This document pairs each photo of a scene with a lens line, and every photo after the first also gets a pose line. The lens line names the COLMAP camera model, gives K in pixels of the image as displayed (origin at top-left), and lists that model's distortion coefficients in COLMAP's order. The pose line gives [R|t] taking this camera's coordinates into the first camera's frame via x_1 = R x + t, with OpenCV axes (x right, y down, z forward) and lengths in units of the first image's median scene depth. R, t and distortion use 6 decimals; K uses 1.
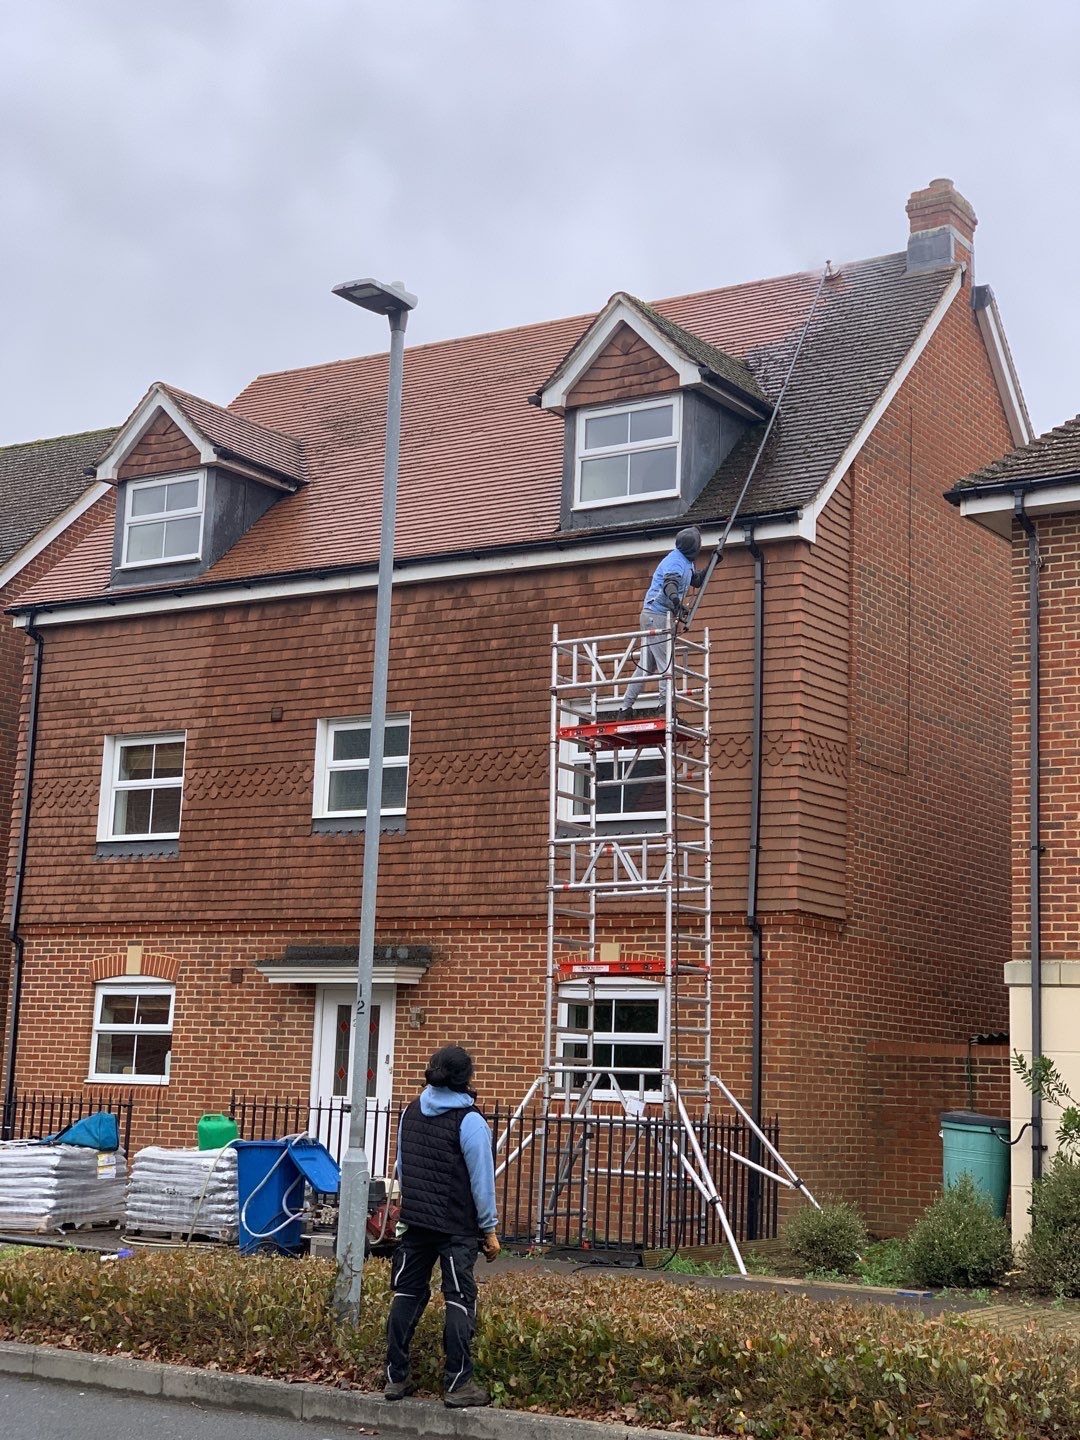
lens RADIAL K [[2132.1, 0, 571.5], [0, 2132.1, 739.8], [0, 0, 1]] dist [0.083136, 0.000000]
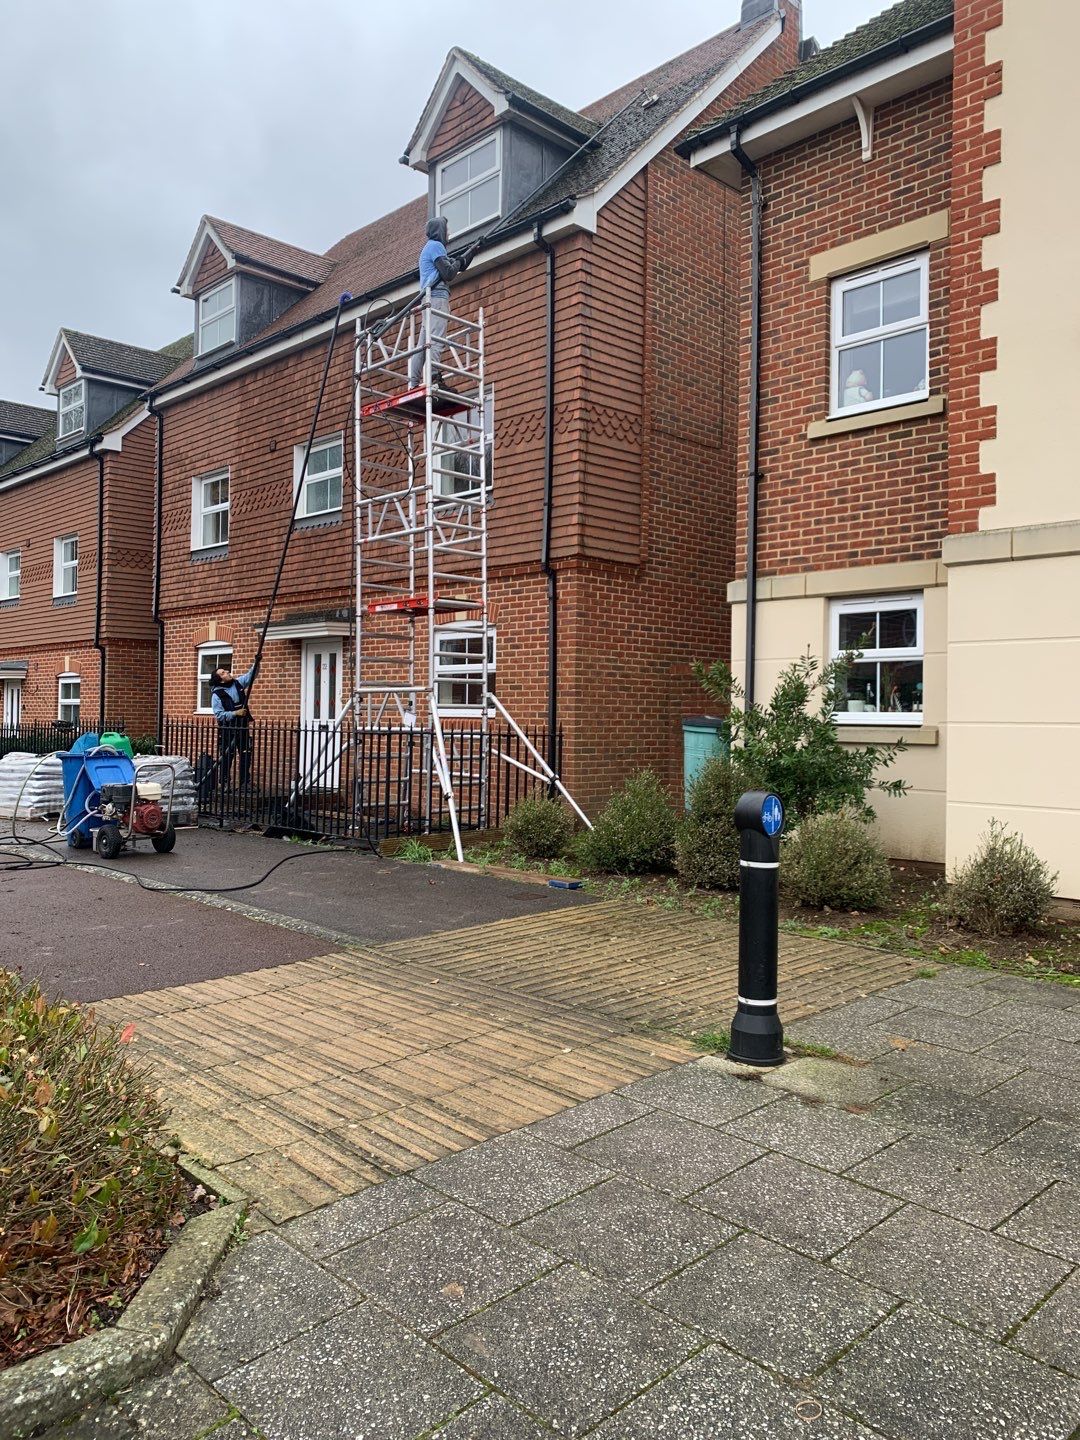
lens RADIAL K [[1089.3, 0, 539.9], [0, 1089.3, 710.3], [0, 0, 1]] dist [0.050621, -0.053955]
pose [[0.973434, -0.024099, -0.227695, 0.199106], [0.057561, 0.988265, 0.141487, 0.071078], [0.221613, -0.150834, 0.963398, 0.361295]]
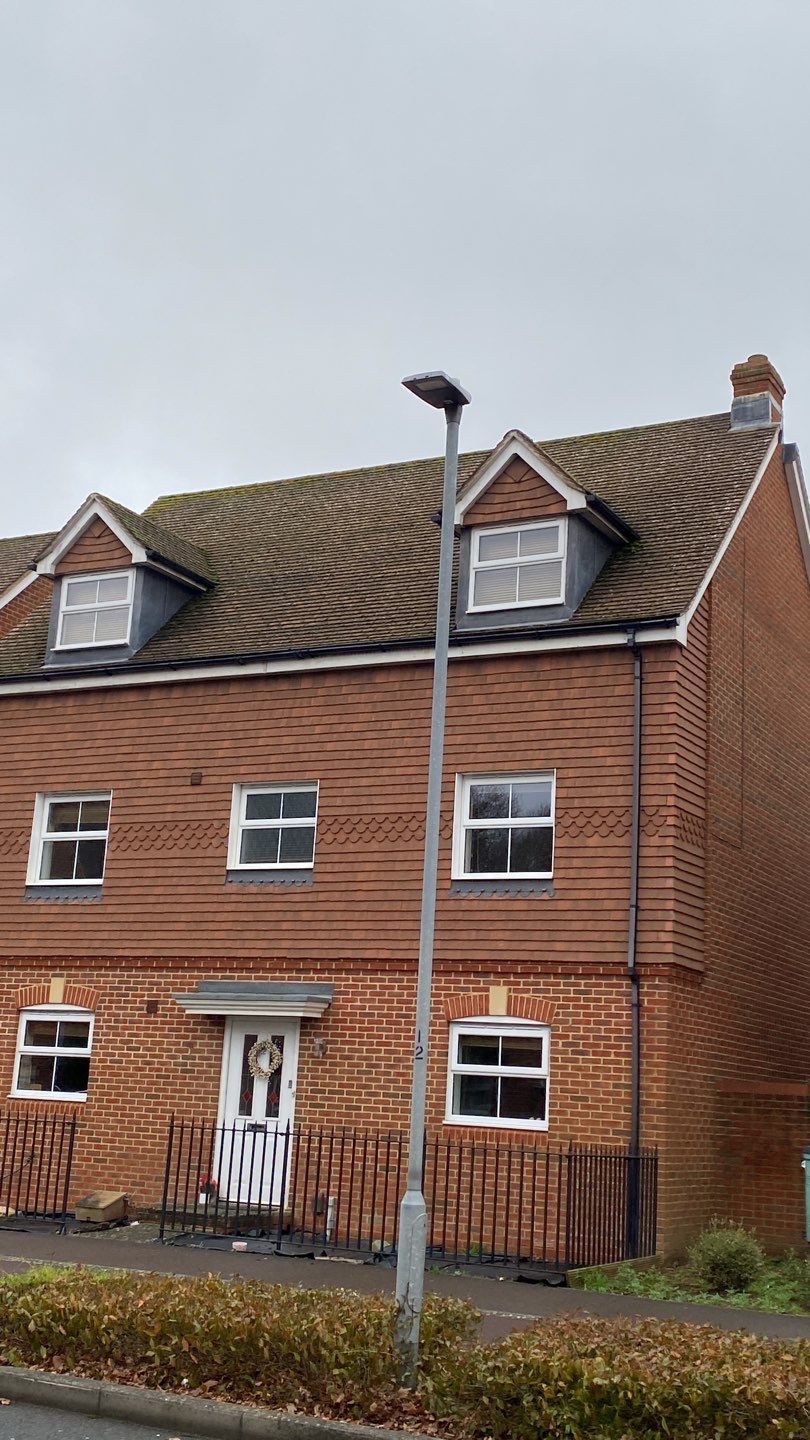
lens RADIAL K [[1670.5, 0, 409.7], [0, 1670.5, 720.6], [0, 0, 1]] dist [0.099657, 0.000000]
pose [[0.997109, 0.035408, 0.067229, -0.090868], [-0.031519, 0.997816, -0.058046, 0.005936], [-0.069138, 0.055759, 0.996048, 0.092856]]
